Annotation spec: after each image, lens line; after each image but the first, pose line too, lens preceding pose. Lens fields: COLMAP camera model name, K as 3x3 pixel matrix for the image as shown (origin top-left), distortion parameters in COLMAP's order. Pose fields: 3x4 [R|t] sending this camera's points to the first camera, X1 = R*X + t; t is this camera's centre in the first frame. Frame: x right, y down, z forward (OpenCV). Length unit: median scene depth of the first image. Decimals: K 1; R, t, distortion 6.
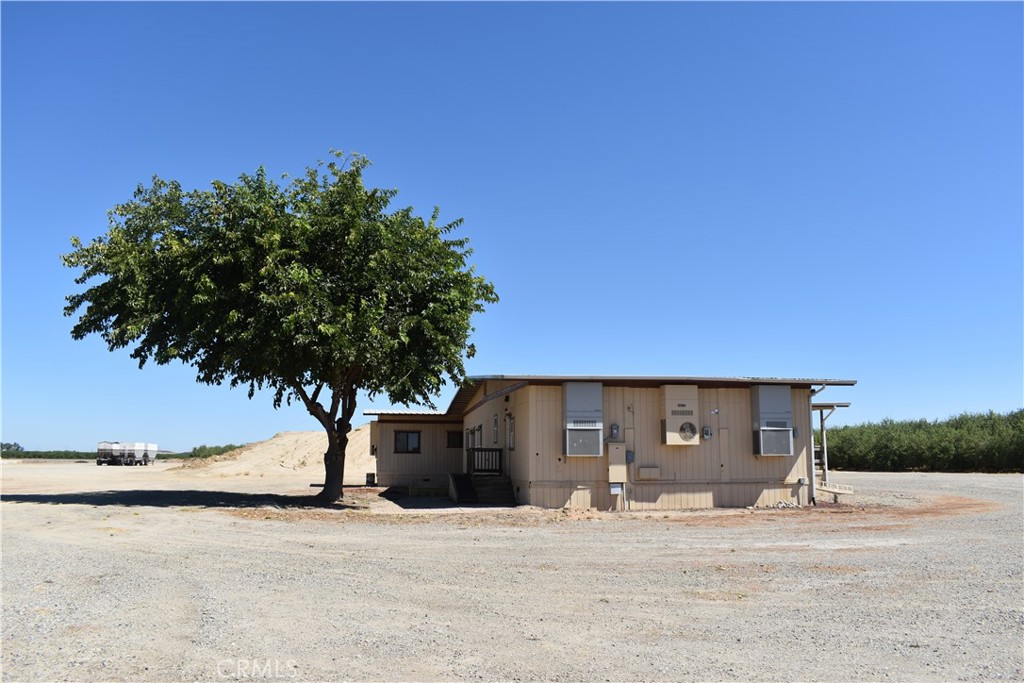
lens RADIAL K [[795.6, 0, 509.8], [0, 795.6, 350.3], [0, 0, 1]] dist [-0.094824, 0.015755]
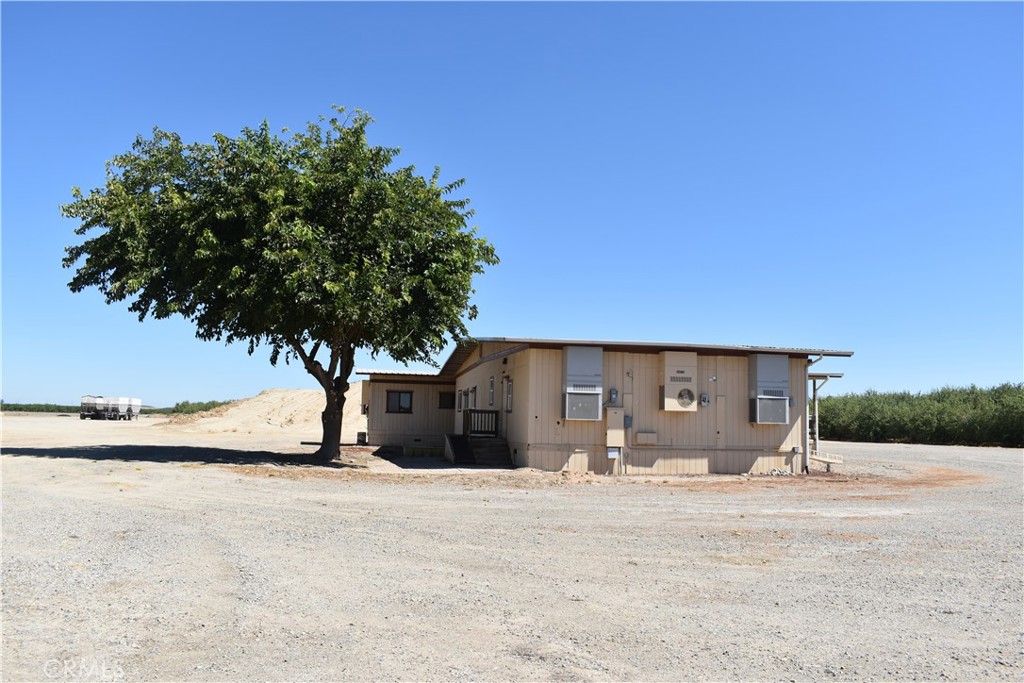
lens RADIAL K [[795.6, 0, 511.5], [0, 795.6, 344.3], [0, 0, 1]] dist [-0.094824, 0.015755]
pose [[0.999478, 0.023594, 0.022059, -0.020834], [-0.024448, 0.998930, 0.039264, 0.000161], [-0.021109, -0.039783, 0.998985, 0.000313]]
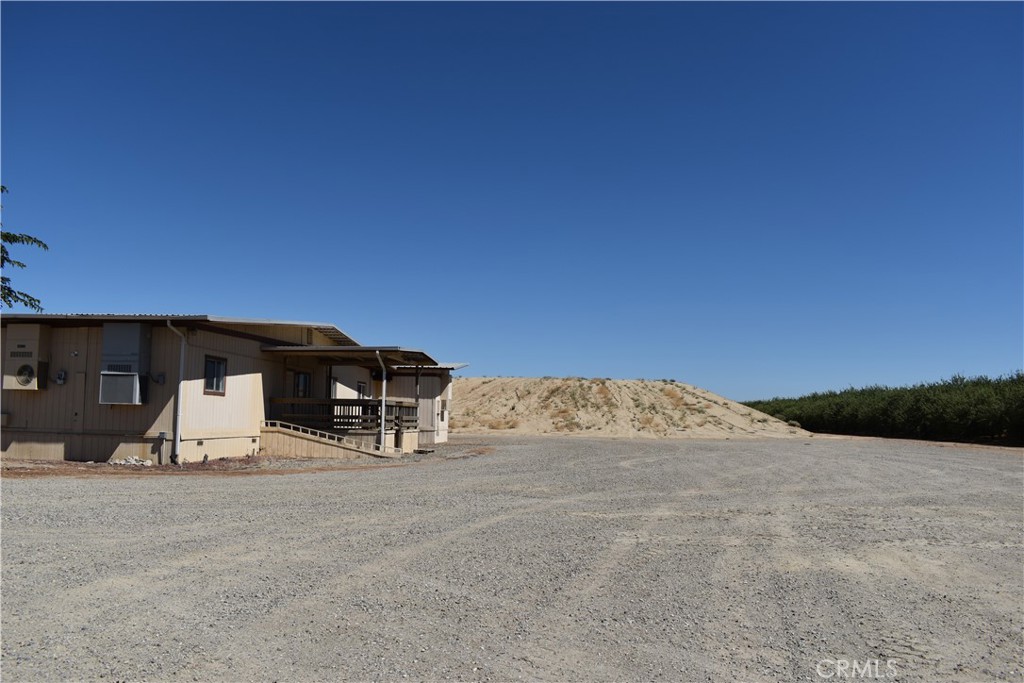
lens RADIAL K [[795.6, 0, 508.3], [0, 795.6, 340.7], [0, 0, 1]] dist [-0.094824, 0.015755]
pose [[0.961472, -0.011305, -0.274672, 1.001762], [0.021653, 0.999164, 0.034671, 0.045020], [0.274050, -0.039282, 0.960913, 0.308034]]
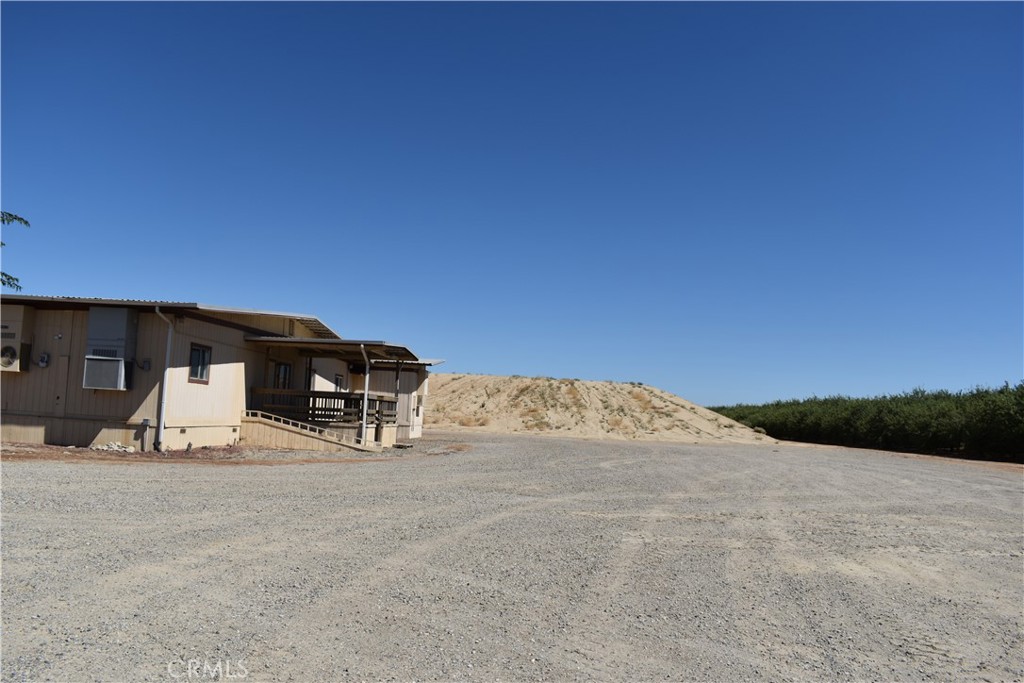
lens RADIAL K [[795.6, 0, 505.1], [0, 795.6, 336.9], [0, 0, 1]] dist [-0.094824, 0.015755]
pose [[0.971694, 0.023818, -0.235040, 0.976804], [-0.016444, 0.999311, 0.033283, 0.042891], [0.235671, -0.028476, 0.971416, 0.292649]]
